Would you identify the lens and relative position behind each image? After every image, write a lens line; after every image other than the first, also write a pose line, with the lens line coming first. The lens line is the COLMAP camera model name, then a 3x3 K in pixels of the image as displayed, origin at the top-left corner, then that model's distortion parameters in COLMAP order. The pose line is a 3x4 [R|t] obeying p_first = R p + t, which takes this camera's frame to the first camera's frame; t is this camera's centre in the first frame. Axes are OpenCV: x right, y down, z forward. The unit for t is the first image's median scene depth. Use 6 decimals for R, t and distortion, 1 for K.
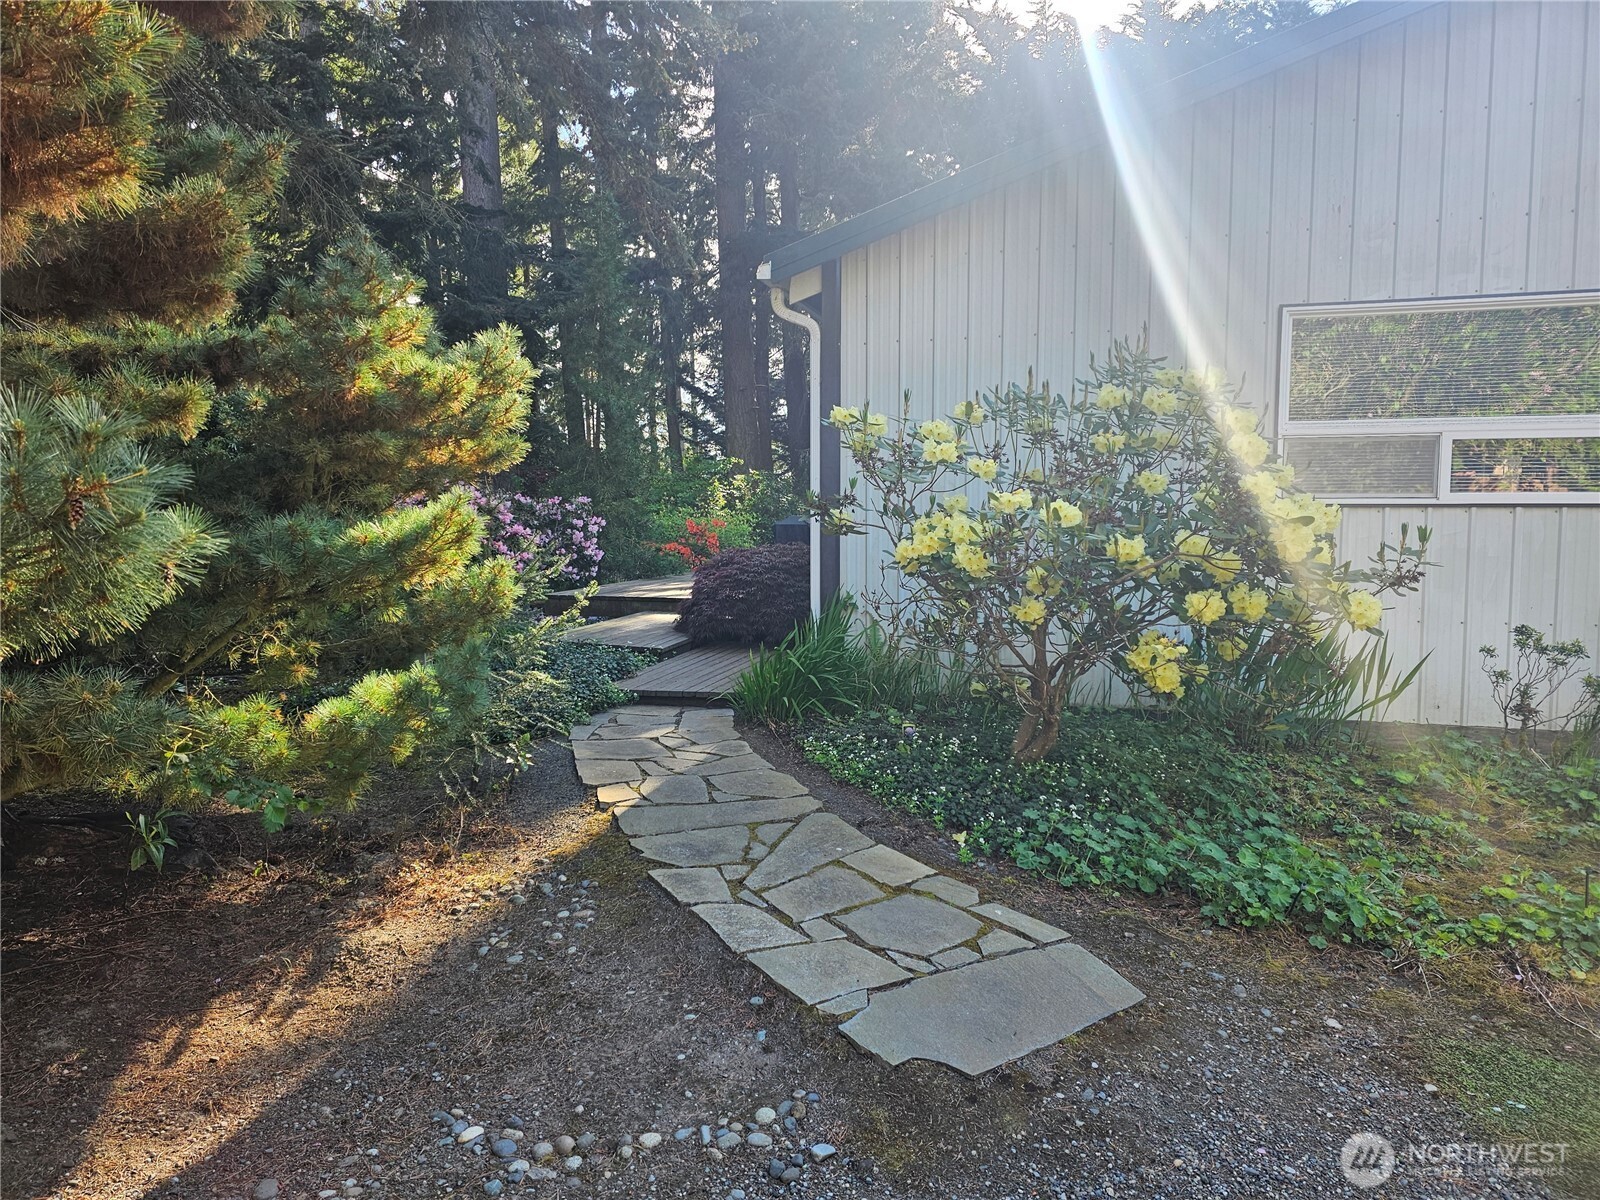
lens RADIAL K [[1060.2, 0, 800.0], [0, 1060.2, 600.0], [0, 0, 1]] dist [0.054046, -0.045687]
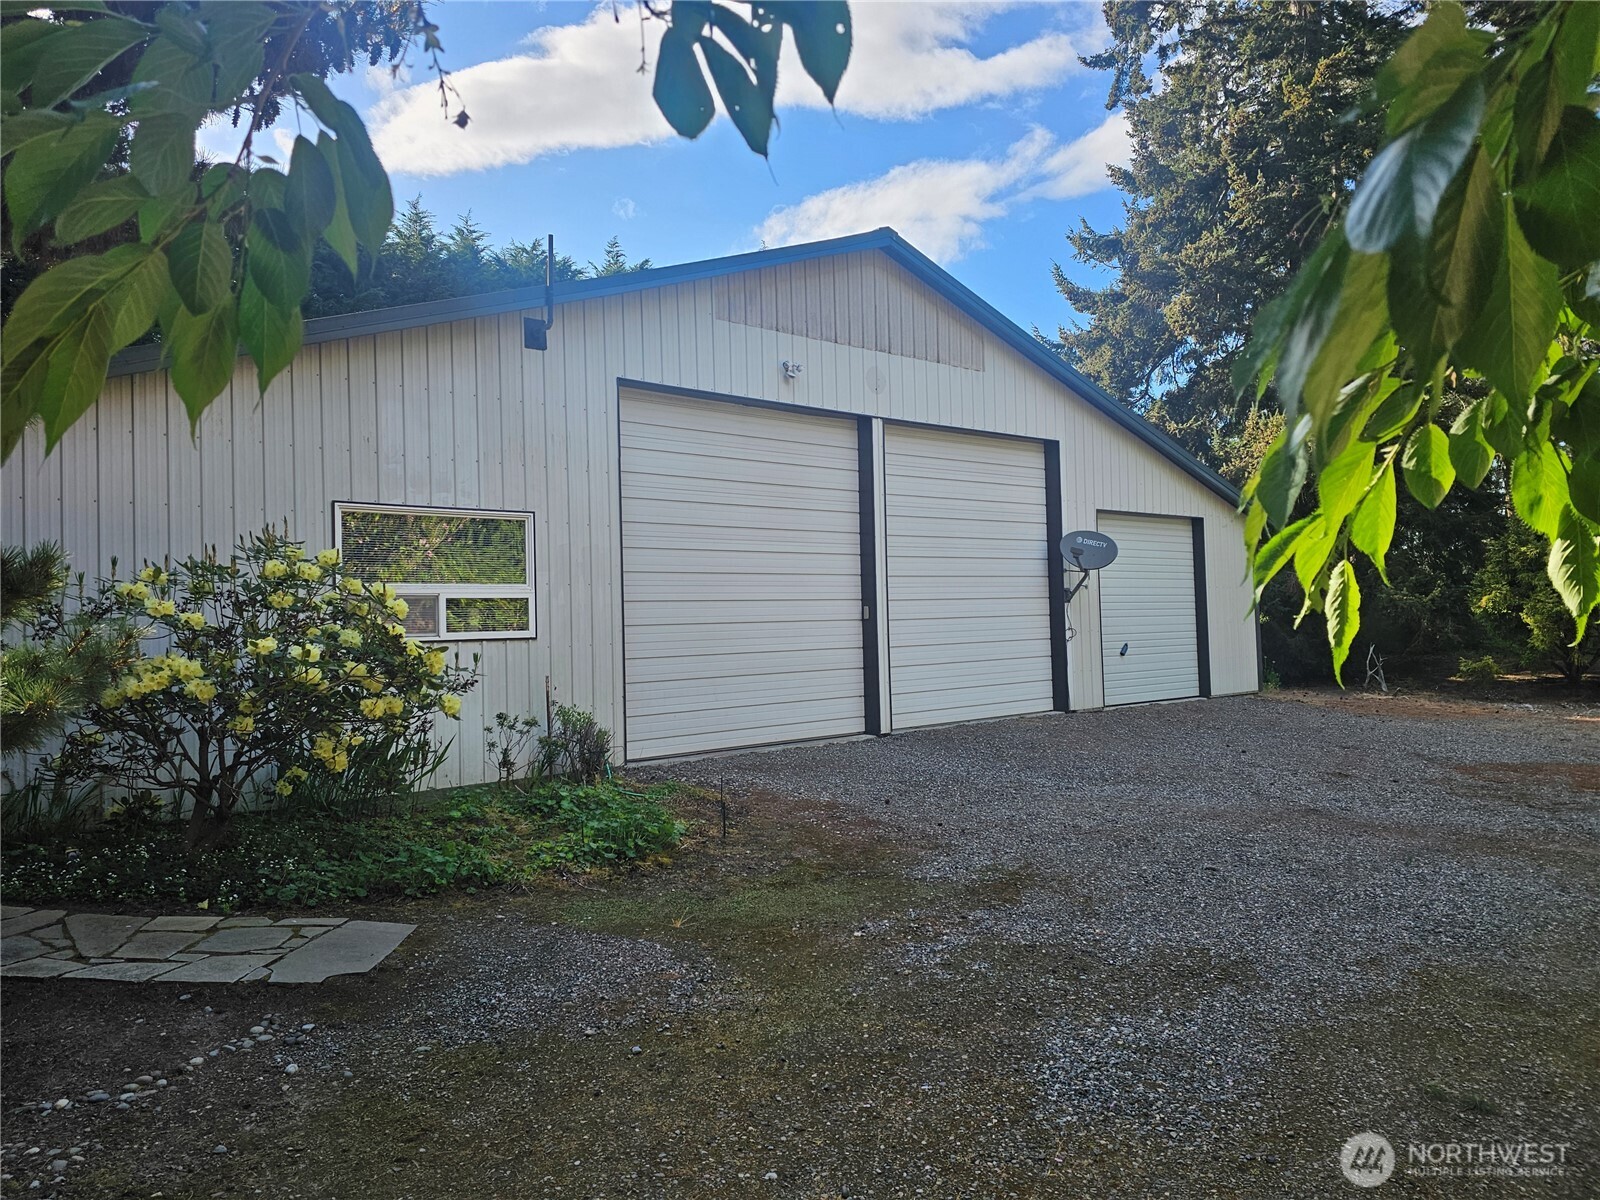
lens RADIAL K [[1060.2, 0, 800.0], [0, 1060.2, 600.0], [0, 0, 1]] dist [0.054046, -0.045687]
pose [[0.559303, 0.006613, 0.828937, -0.537643], [0.099005, 0.992278, -0.074717, 0.025277], [-0.823030, 0.123858, 0.554330, -0.376313]]
